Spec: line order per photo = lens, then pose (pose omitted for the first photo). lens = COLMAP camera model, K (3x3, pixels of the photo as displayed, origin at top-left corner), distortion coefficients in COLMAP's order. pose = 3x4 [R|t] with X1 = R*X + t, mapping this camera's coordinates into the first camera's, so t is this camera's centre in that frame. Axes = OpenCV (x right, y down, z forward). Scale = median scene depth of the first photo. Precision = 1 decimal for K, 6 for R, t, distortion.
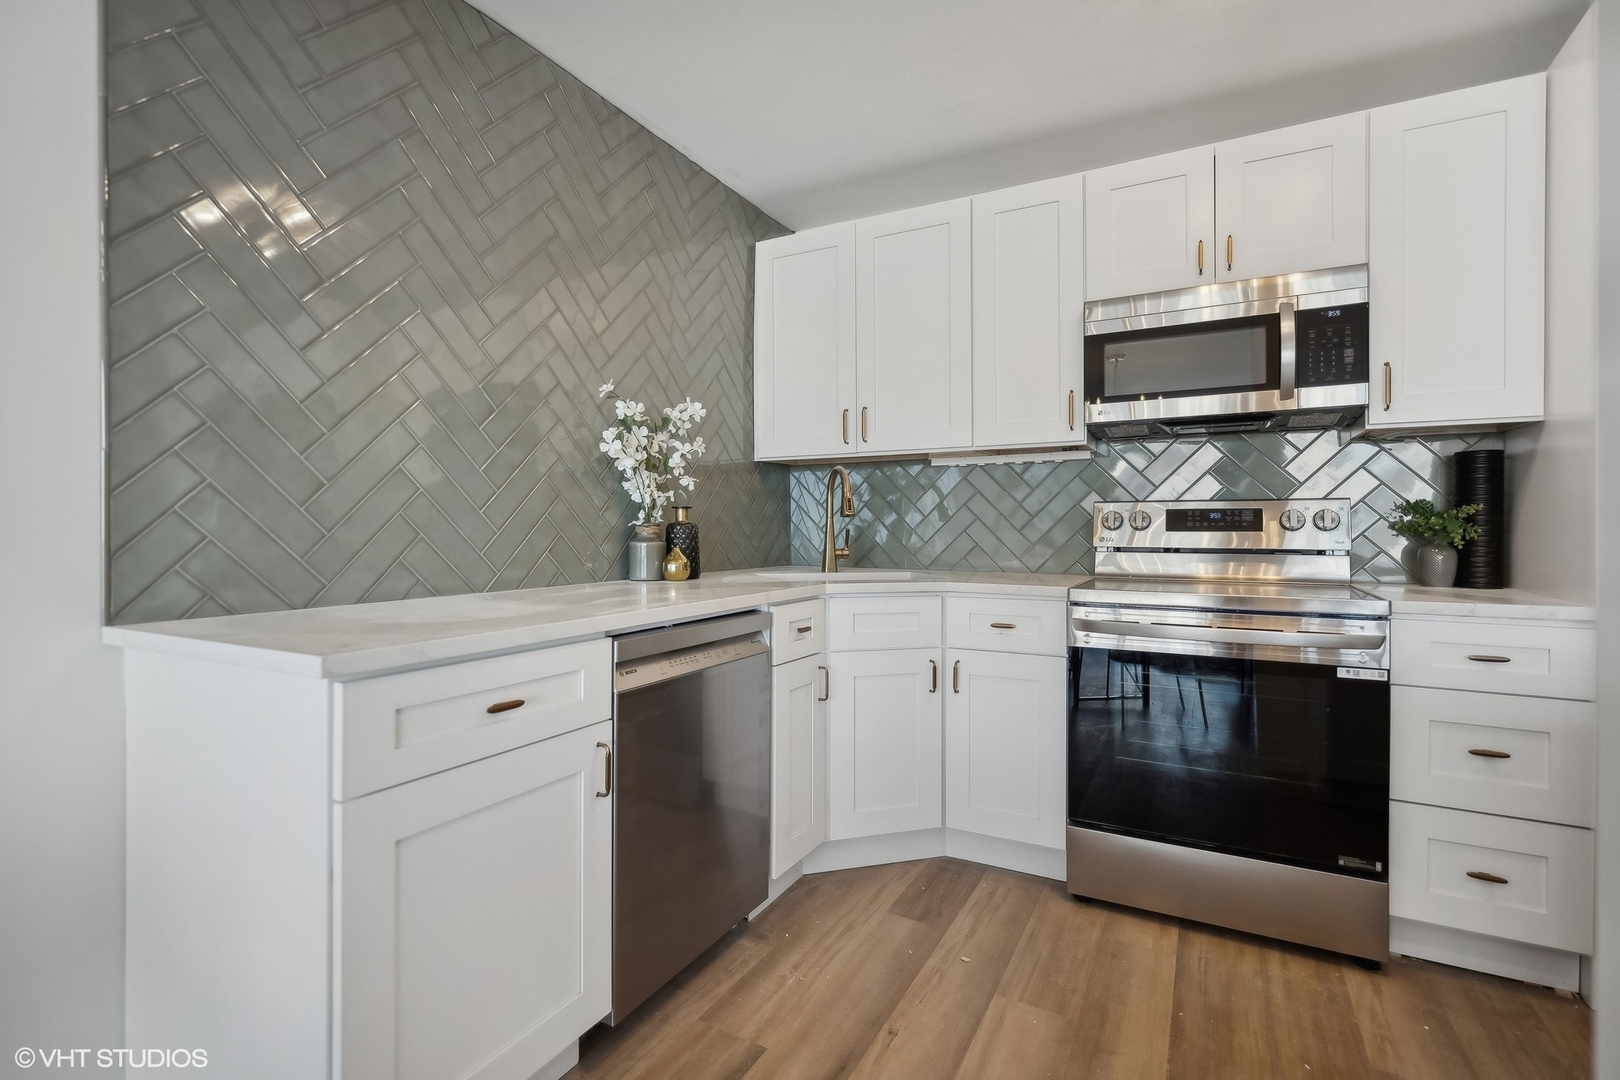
lens RADIAL K [[748.5, 0, 811.2], [0, 748.5, 530.5], [0, 0, 1]] dist [0.002463, 0.000160]
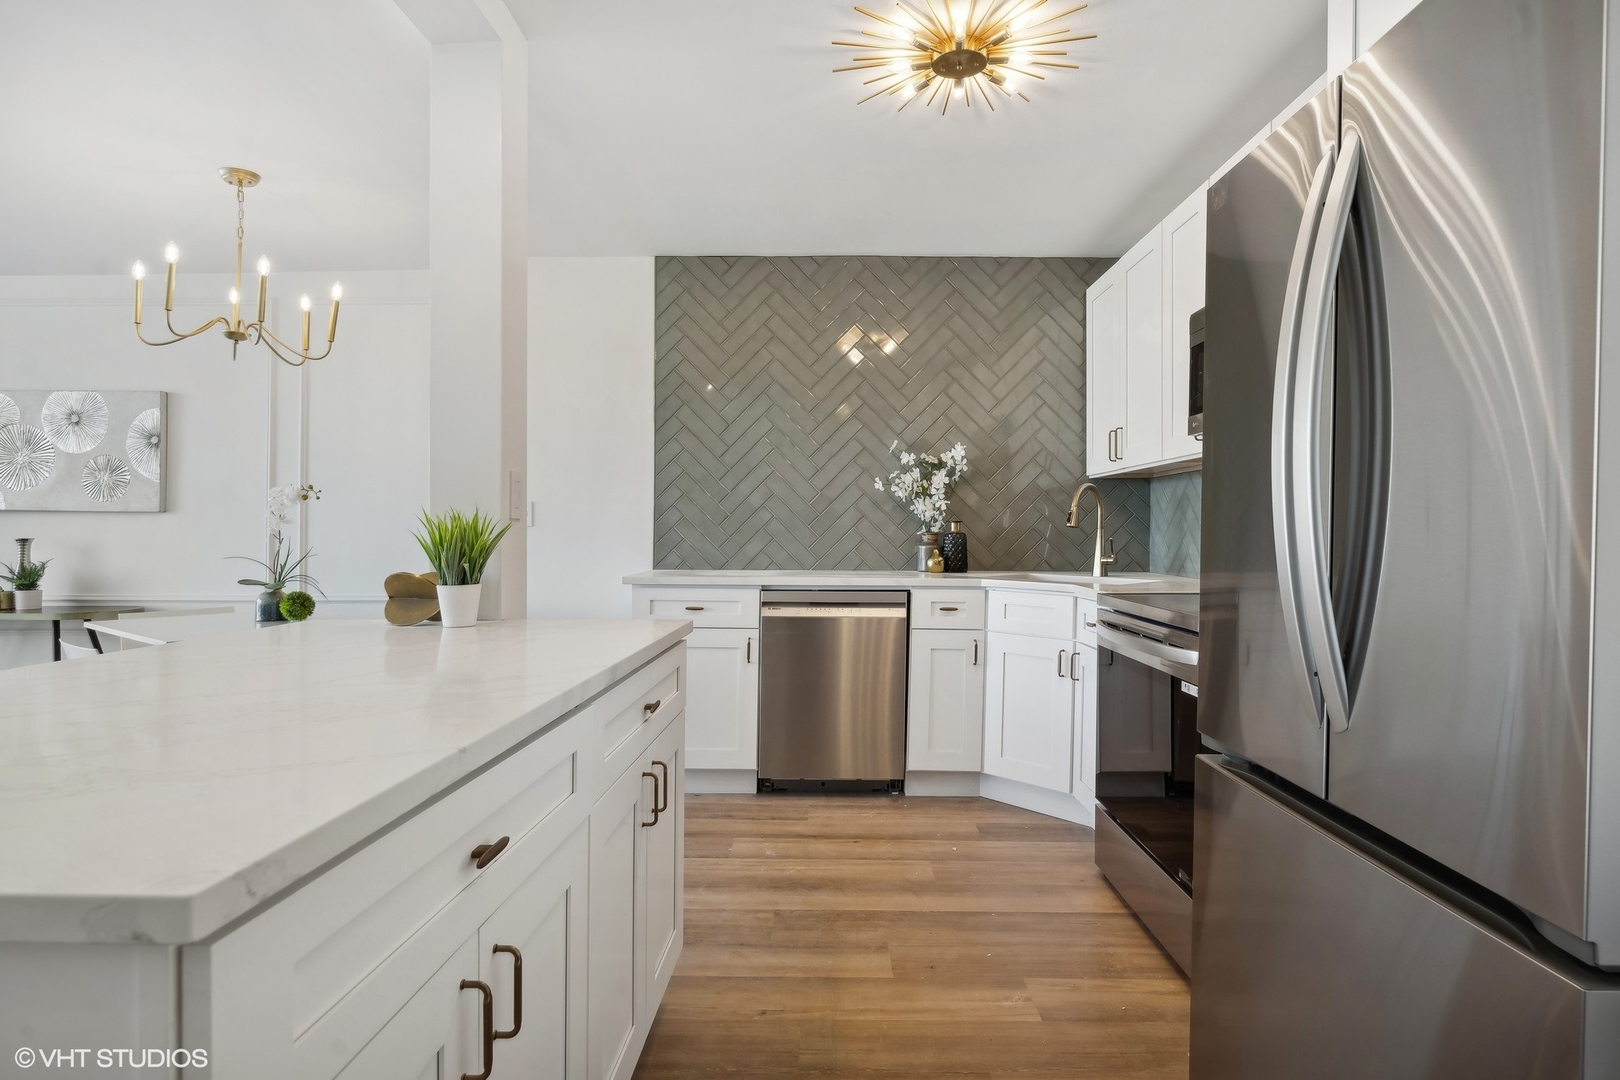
lens RADIAL K [[853.4, 0, 814.5], [0, 853.4, 536.0], [0, 0, 1]] dist [0.000446, 0.000243]
pose [[0.463215, 0.009654, -0.886193, 1.176450], [-0.007784, 0.999946, 0.006824, -0.013399], [0.886212, 0.003737, 0.463266, 0.027311]]
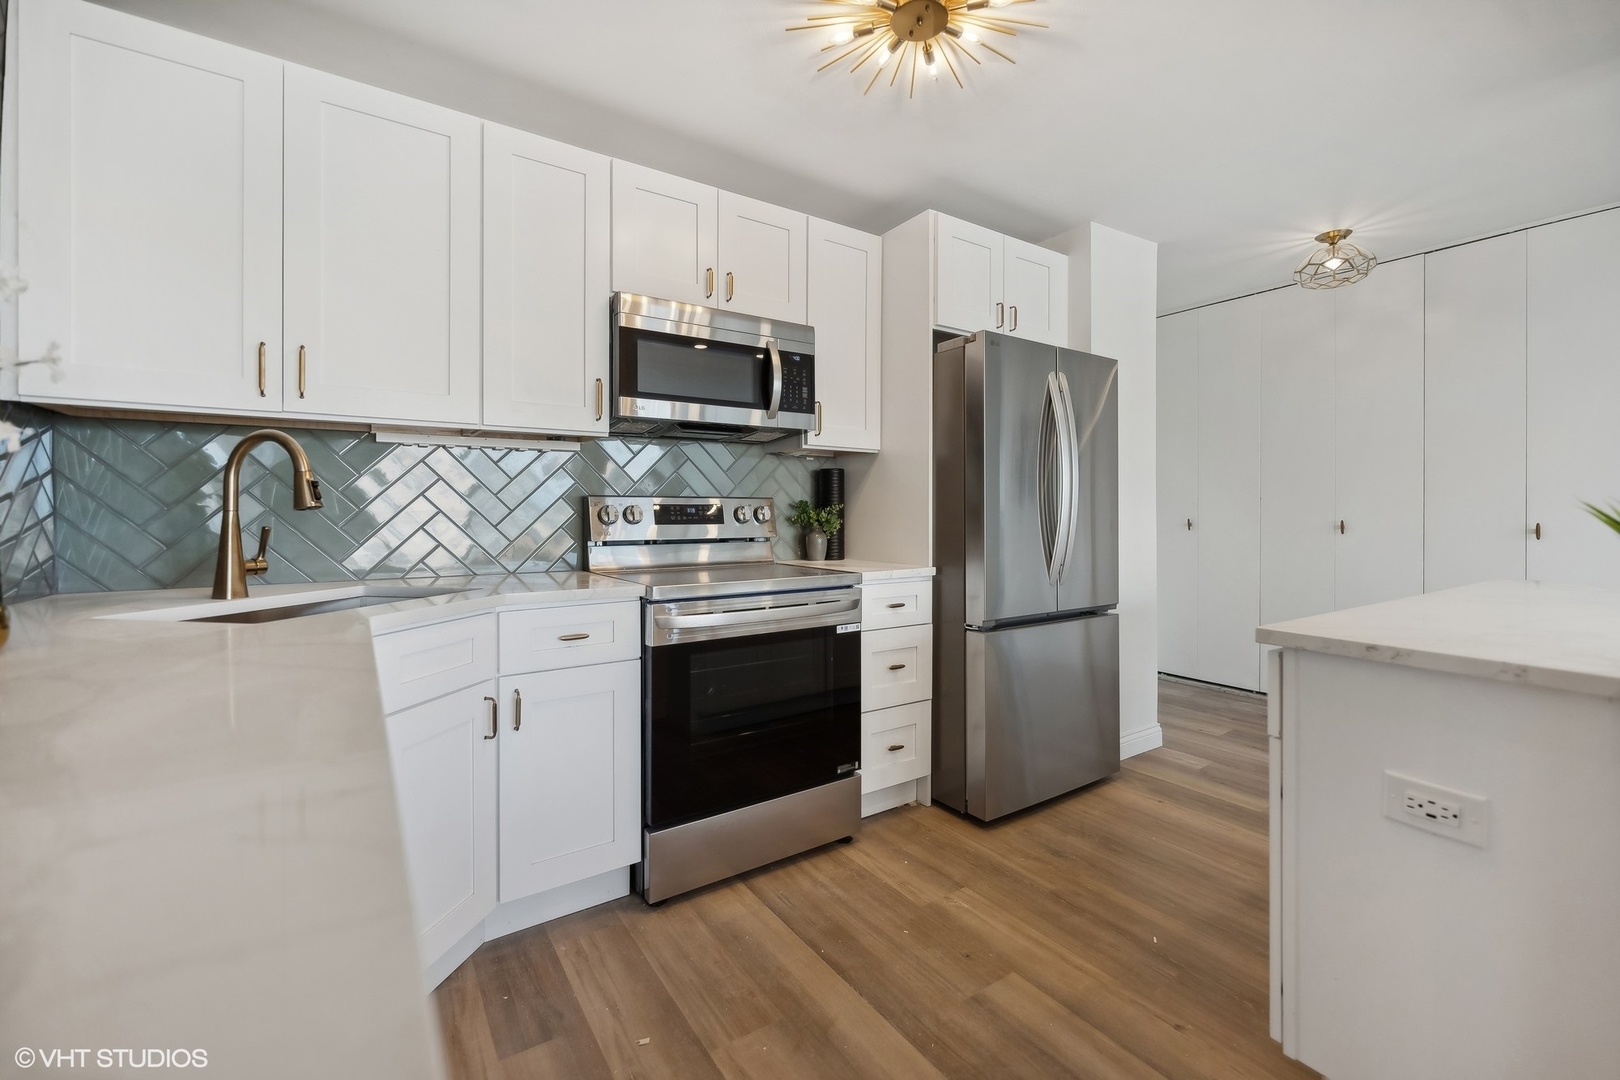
lens RADIAL K [[669.3, 0, 809.6], [0, 669.3, 513.6], [0, 0, 1]] dist [-0.000704, -0.000051]
pose [[0.464530, 0.001668, 0.885556, -0.295487], [0.008216, 0.999947, -0.006193, -0.008001], [-0.885520, 0.010153, 0.464491, 0.385489]]
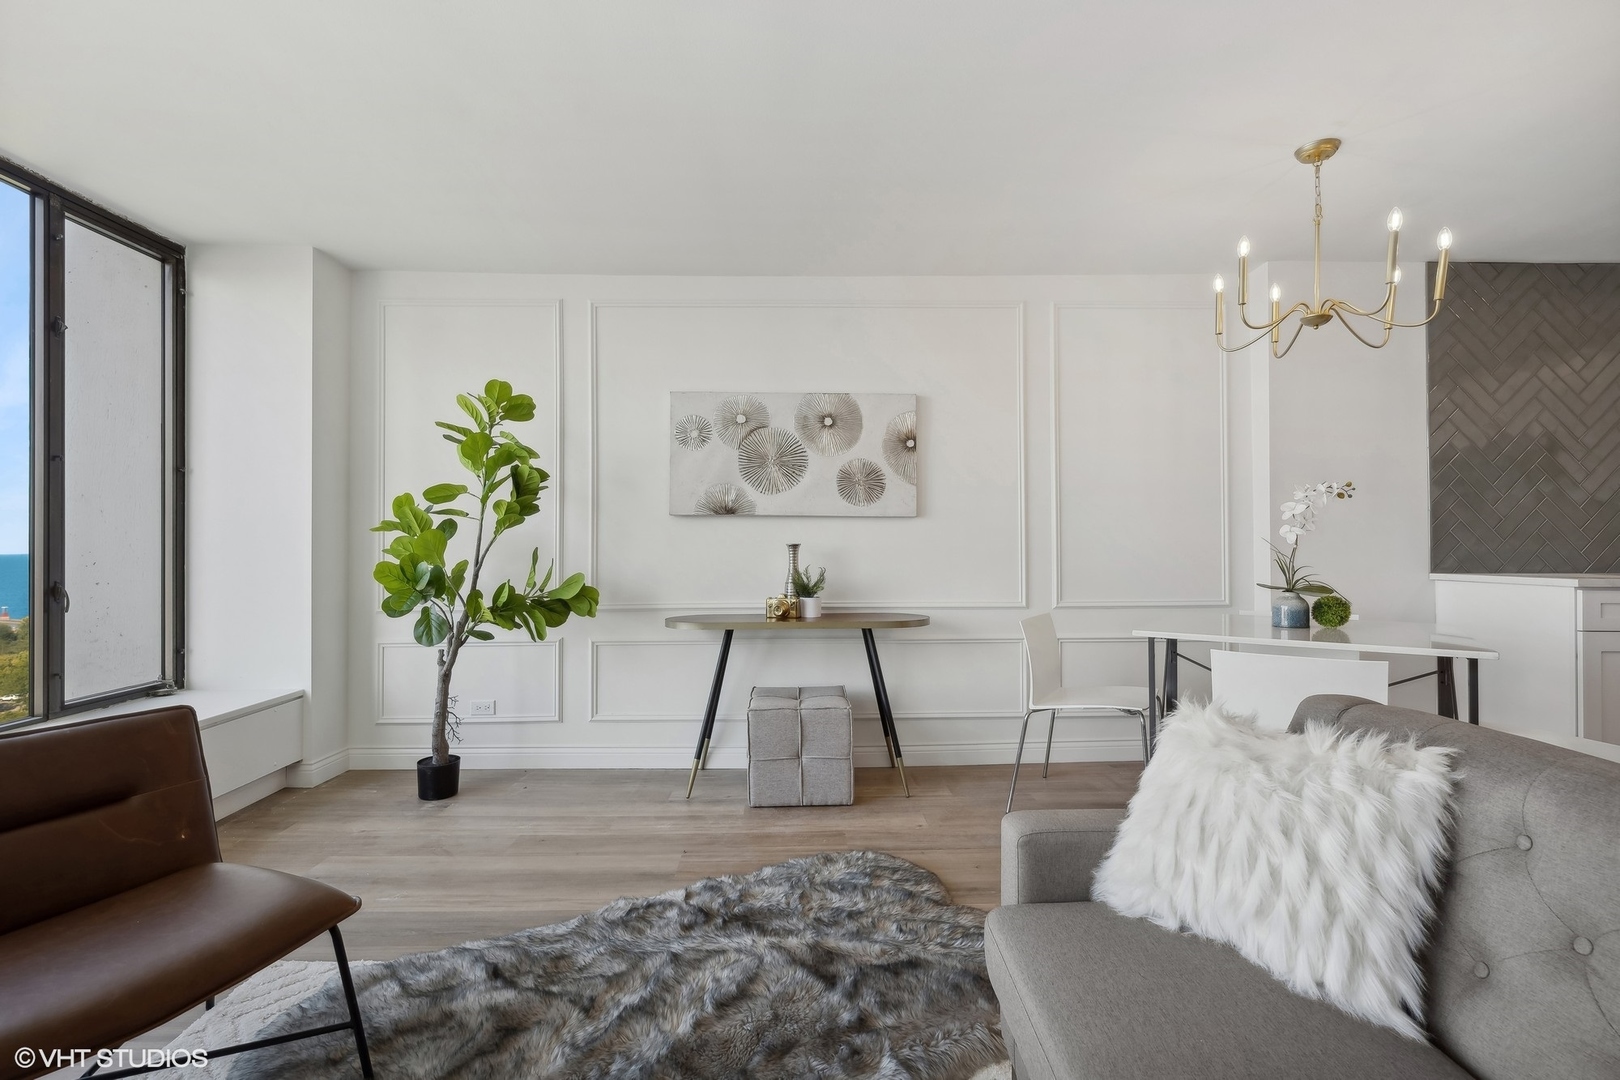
lens RADIAL K [[722.9, 0, 810.5], [0, 722.9, 538.7], [0, 0, 1]] dist [-0.000116, -0.000240]
pose [[0.499301, -0.007039, -0.866400, 0.132379], [-0.004552, 0.999932, -0.010747, 0.020497], [0.866417, 0.009310, 0.499235, -1.283831]]
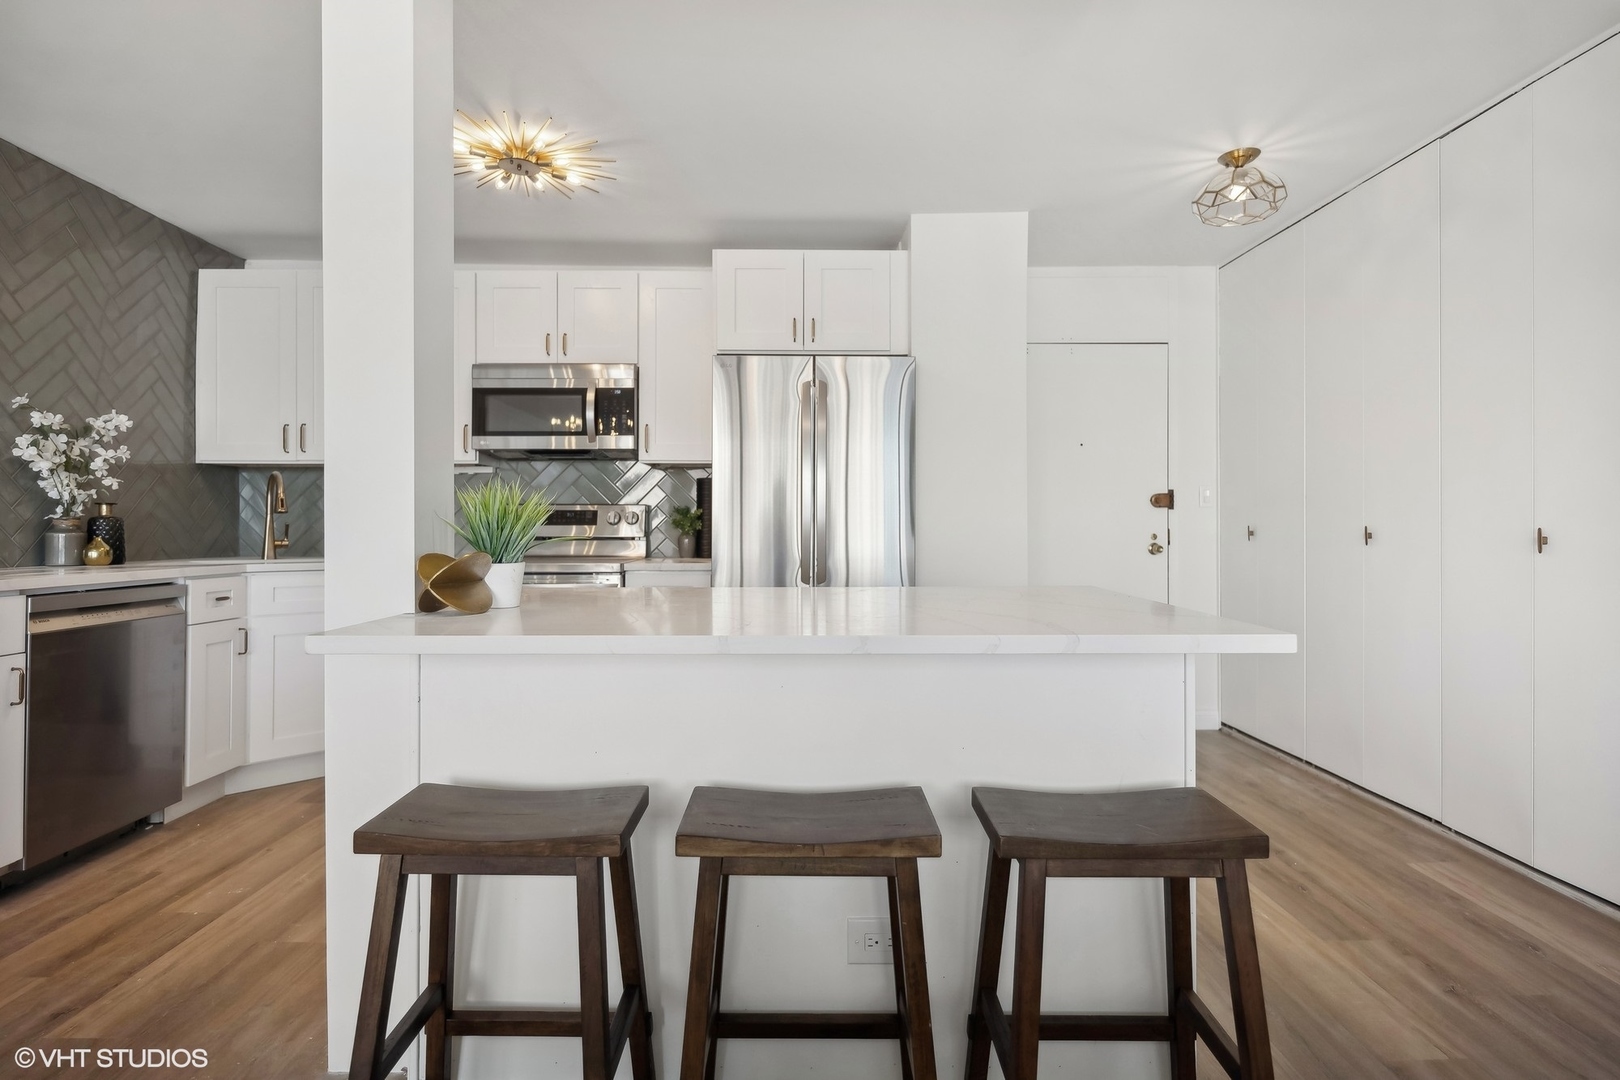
lens RADIAL K [[812.4, 0, 806.6], [0, 812.4, 520.3], [0, 0, 1]] dist [0.002254, -0.000333]
pose [[0.872989, 0.005631, 0.487707, 0.170982], [0.001385, 0.999901, -0.014023, 0.015213], [-0.487737, 0.012917, 0.872895, -0.672075]]
